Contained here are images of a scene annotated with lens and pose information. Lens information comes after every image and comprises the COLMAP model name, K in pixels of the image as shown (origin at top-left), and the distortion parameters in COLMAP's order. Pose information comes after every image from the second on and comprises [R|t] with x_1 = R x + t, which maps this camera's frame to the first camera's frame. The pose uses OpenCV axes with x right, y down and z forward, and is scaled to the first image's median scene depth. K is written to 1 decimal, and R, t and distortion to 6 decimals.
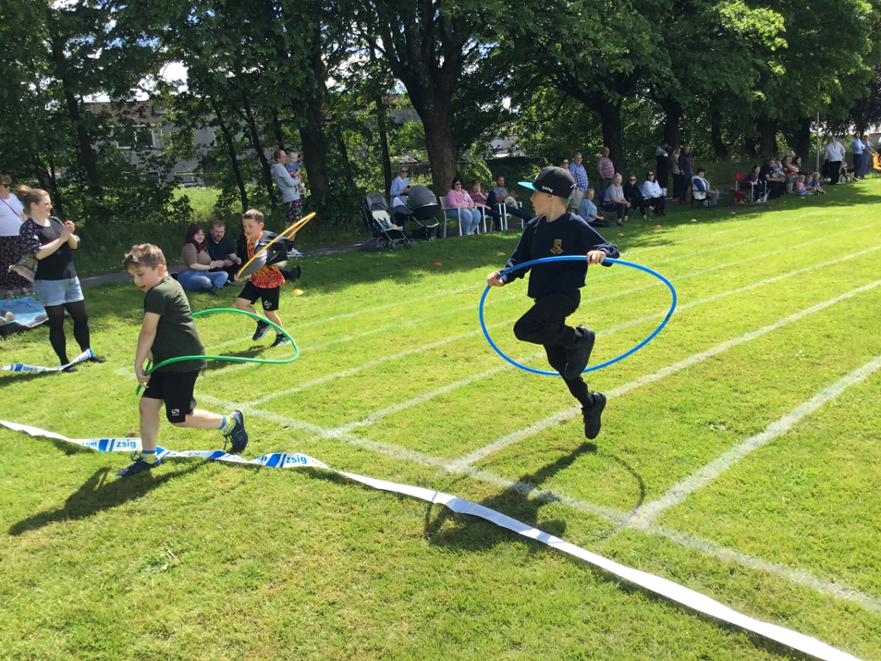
lens RADIAL K [[794.7, 0, 436.9], [0, 794.7, 351.0], [0, 0, 1]] dist [0.124605, -0.244179]
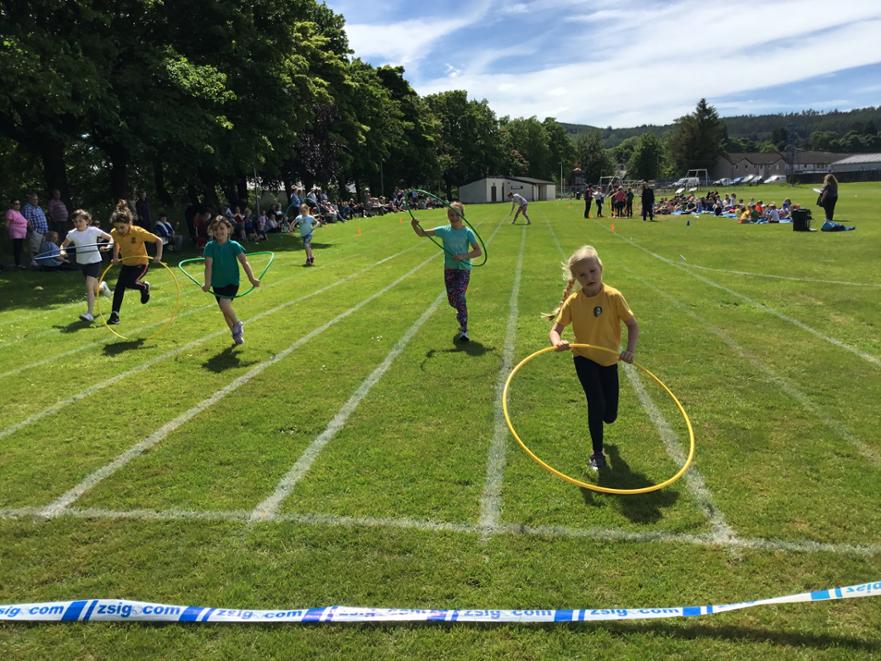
lens RADIAL K [[800.8, 0, 431.0], [0, 800.8, 329.0], [0, 0, 1]] dist [0.122028, -0.233128]
pose [[0.793104, -0.061596, 0.605963, -0.059362], [0.113618, 0.992372, -0.047833, 0.009678], [-0.598395, 0.106785, 0.794053, -0.013100]]
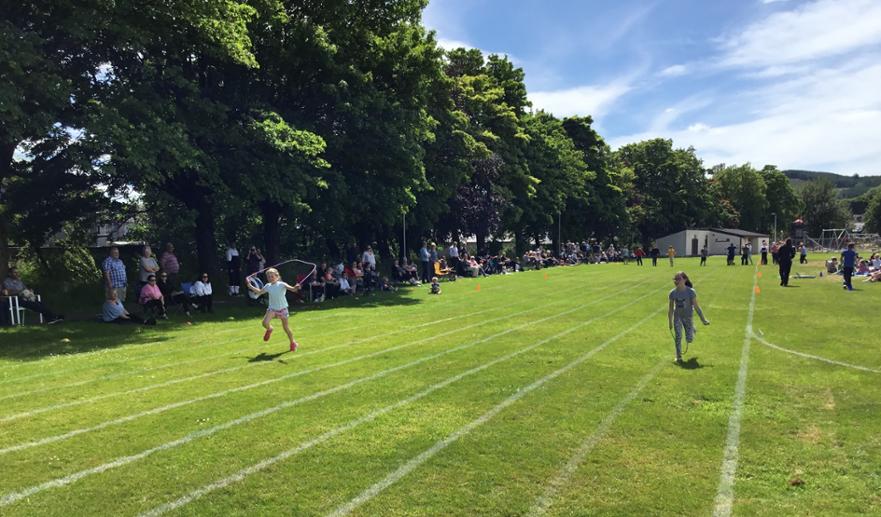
lens RADIAL K [[821.2, 0, 429.6], [0, 821.2, 318.9], [0, 0, 1]] dist [0.058537, -0.021773]
pose [[0.923736, 0.013945, 0.382775, 0.219103], [0.044737, 0.988569, -0.143977, 0.000990], [-0.380408, 0.150121, 0.912553, -0.076261]]
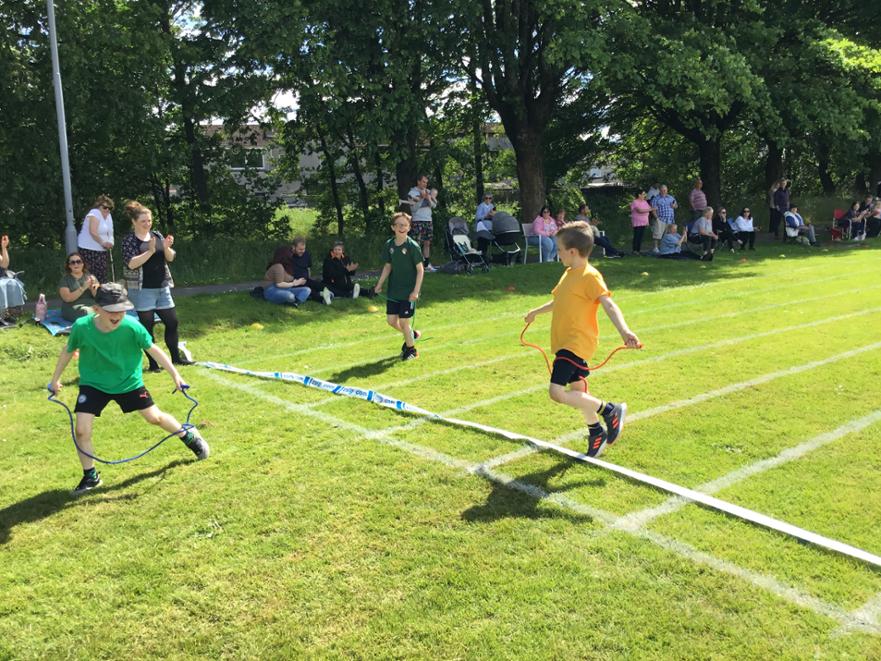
lens RADIAL K [[794.7, 0, 436.9], [0, 794.7, 351.0], [0, 0, 1]] dist [0.124605, -0.244179]
pose [[0.992166, 0.050102, -0.114441, 0.027541], [-0.053633, 0.998169, -0.027983, 0.005525], [0.112829, 0.033901, 0.993036, -0.030734]]
